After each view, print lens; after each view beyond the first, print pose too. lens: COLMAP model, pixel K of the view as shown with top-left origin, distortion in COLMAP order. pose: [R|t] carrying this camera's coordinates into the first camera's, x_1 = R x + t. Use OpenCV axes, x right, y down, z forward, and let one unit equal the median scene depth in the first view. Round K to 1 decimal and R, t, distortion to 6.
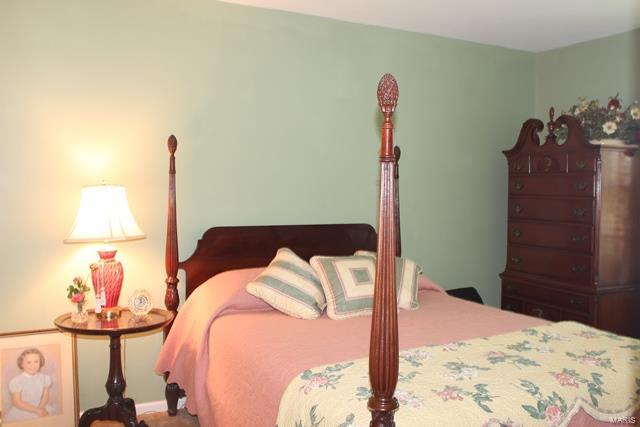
lens RADIAL K [[592.6, 0, 320.0], [0, 592.6, 215.1], [0, 0, 1]] dist [-0.066076, 0.000000]
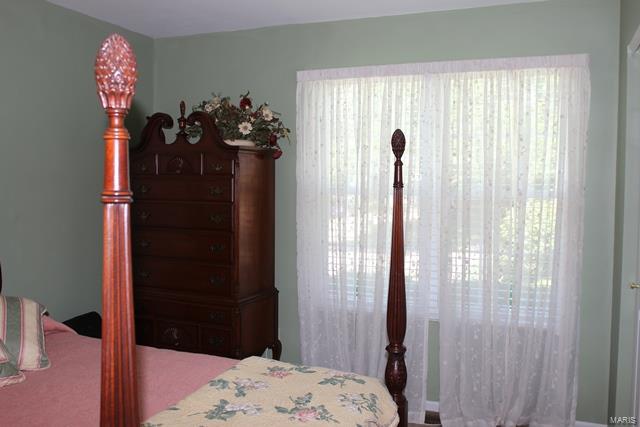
lens RADIAL K [[592.6, 0, 321.5], [0, 592.6, 210.4], [0, 0, 1]] dist [-0.066076, 0.000000]
pose [[0.761847, -0.031953, 0.646968, -0.029609], [0.026334, 0.999485, 0.018353, -0.030314], [-0.647221, 0.003056, 0.762296, 0.185423]]
